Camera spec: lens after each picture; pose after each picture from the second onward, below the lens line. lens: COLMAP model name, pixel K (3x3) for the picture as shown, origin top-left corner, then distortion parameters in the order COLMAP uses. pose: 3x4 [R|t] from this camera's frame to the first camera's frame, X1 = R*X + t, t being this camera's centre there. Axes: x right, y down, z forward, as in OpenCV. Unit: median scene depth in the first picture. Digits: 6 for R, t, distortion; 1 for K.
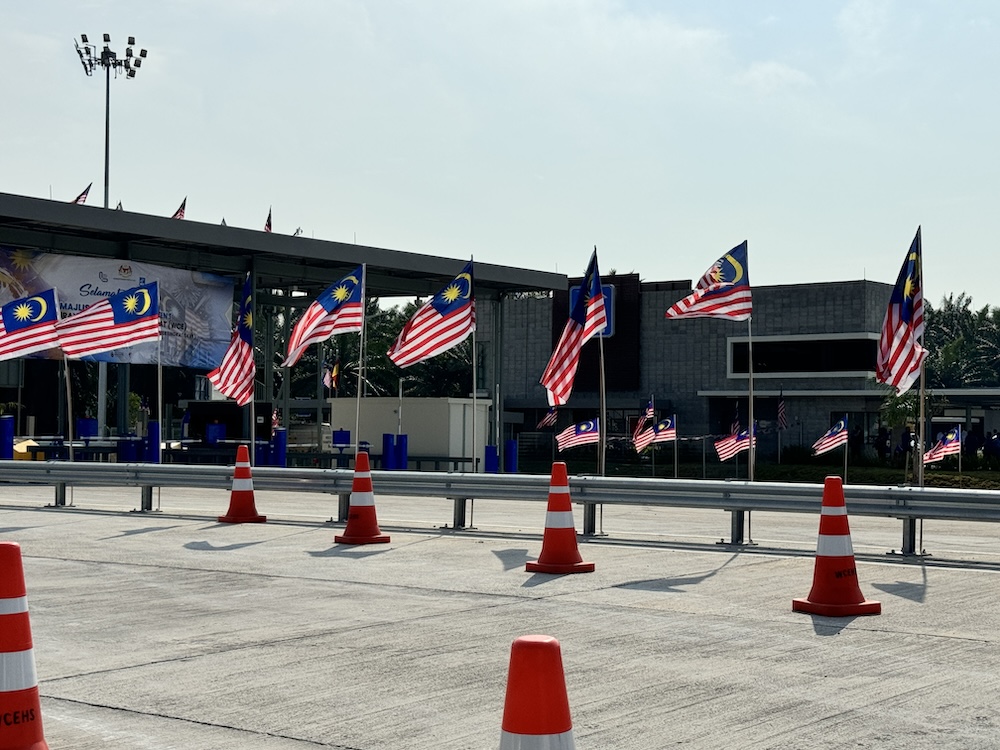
lens RADIAL K [[1627.2, 0, 500.0], [0, 1627.2, 375.0], [0, 0, 1]] dist [0.211529, -0.162387]
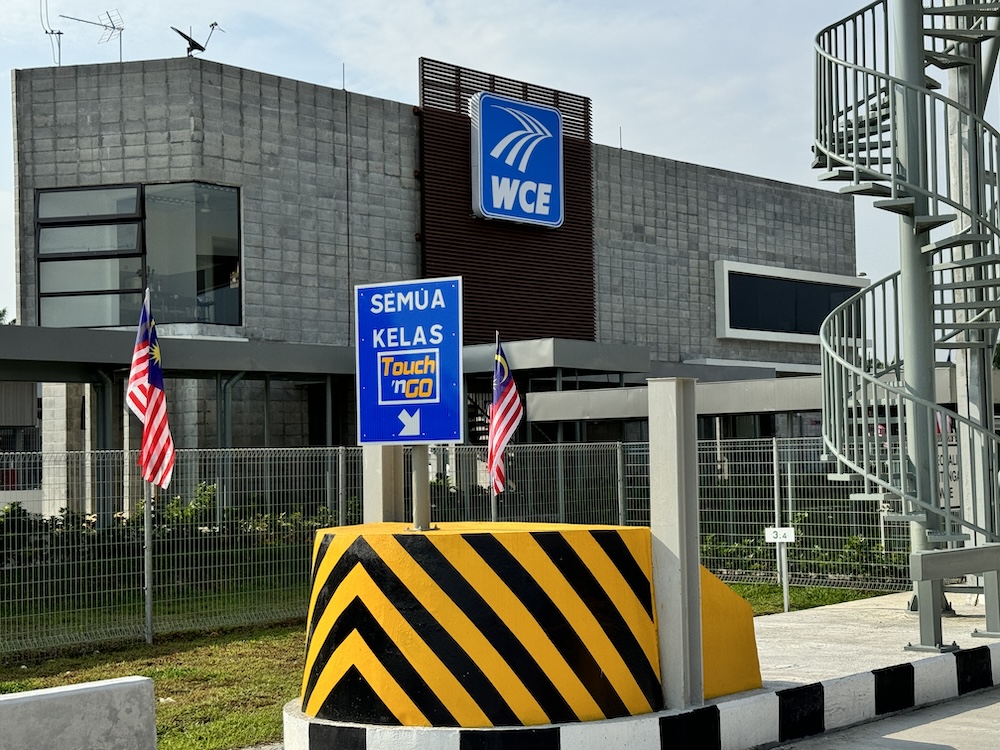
lens RADIAL K [[1495.4, 0, 500.0], [0, 1495.4, 375.0], [0, 0, 1]] dist [0.221604, -0.599540]
pose [[0.099593, 0.041624, 0.994157, -0.357264], [-0.009950, 0.999116, -0.040835, 0.035382], [-0.994979, -0.005825, 0.099919, 1.039290]]
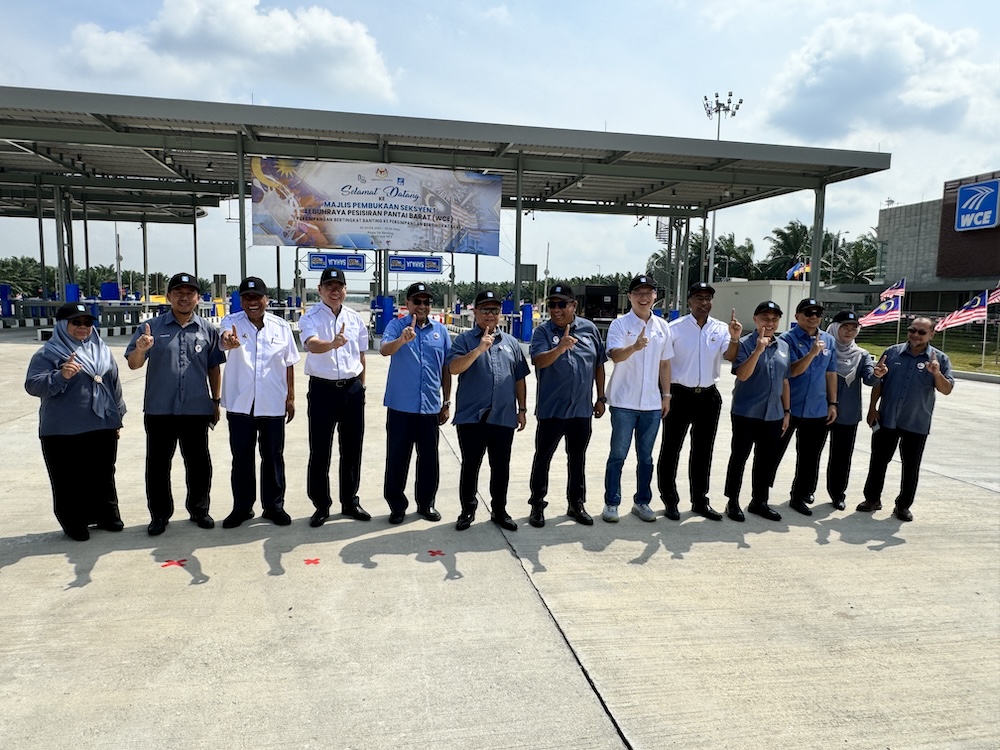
lens RADIAL K [[646.6, 0, 500.0], [0, 646.6, 375.0], [0, 0, 1]] dist [-0.001236, -0.002716]
pose [[0.760934, 0.071626, -0.644863, 0.109362], [0.013549, 0.991917, 0.126161, 0.018086], [0.648688, -0.104737, 0.753813, 0.465586]]
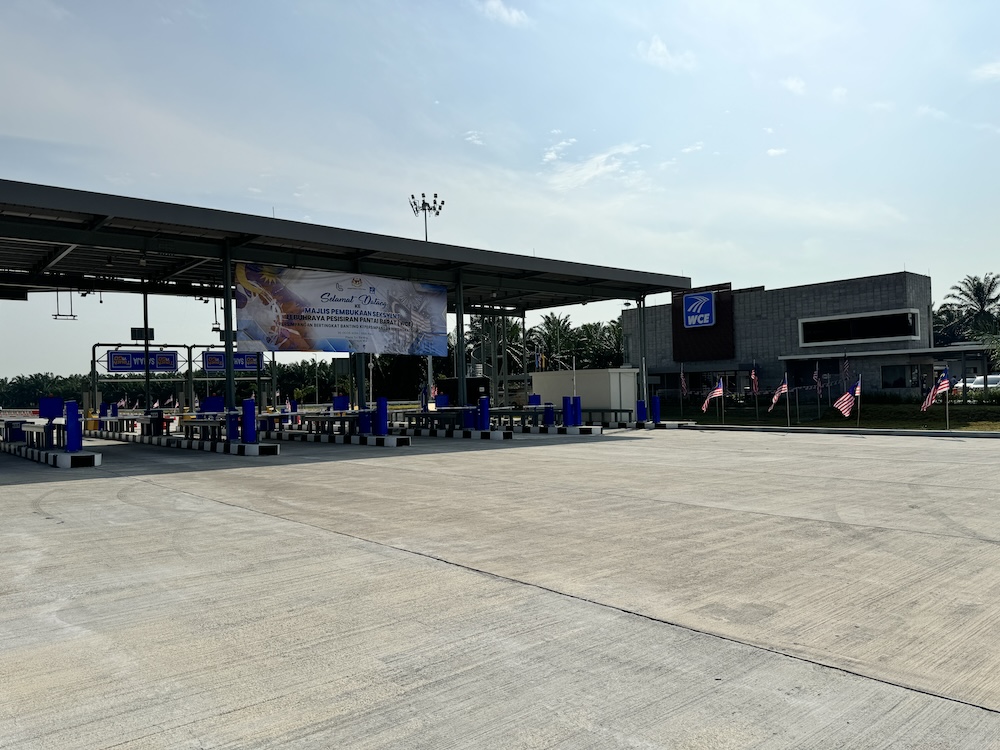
lens RADIAL K [[701.2, 0, 500.0], [0, 701.2, 375.0], [0, 0, 1]] dist [0.102733, -0.004401]
pose [[0.982677, -0.046247, -0.179464, -0.012850], [0.049257, 0.998710, 0.012350, 0.006196], [0.178661, -0.020976, 0.983687, 0.320298]]
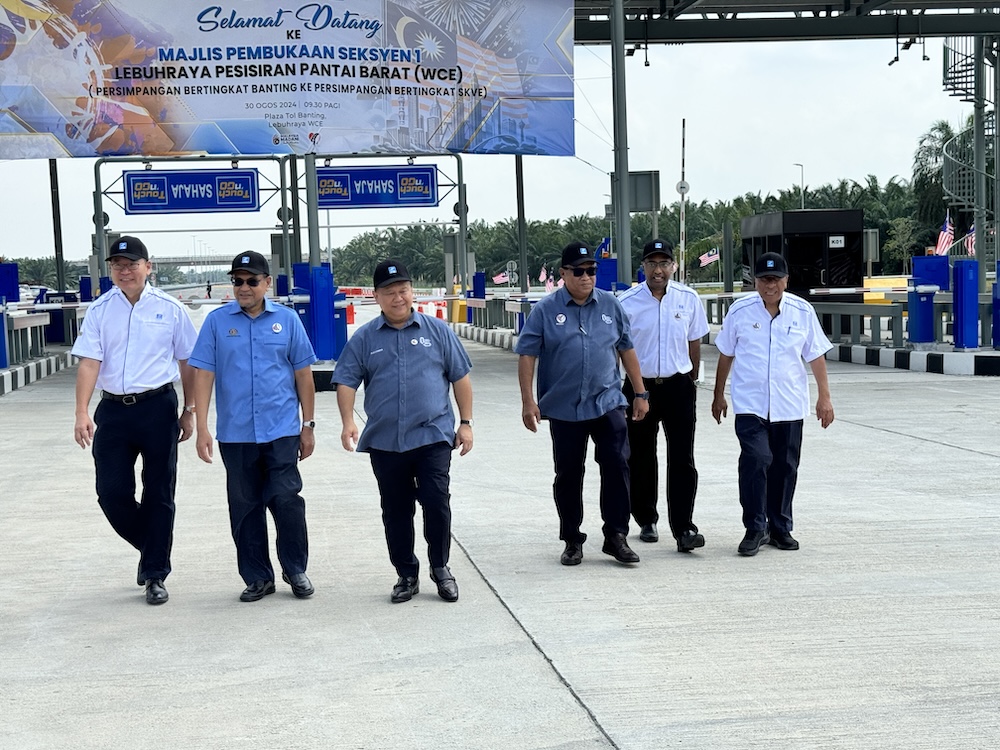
lens RADIAL K [[1495.4, 0, 500.0], [0, 1495.4, 375.0], [0, 0, 1]] dist [0.221604, -0.599540]
pose [[0.731553, 0.008069, -0.681737, 0.100930], [0.067740, 0.994122, 0.084456, 0.018159], [0.678411, -0.107965, 0.726706, 0.468788]]
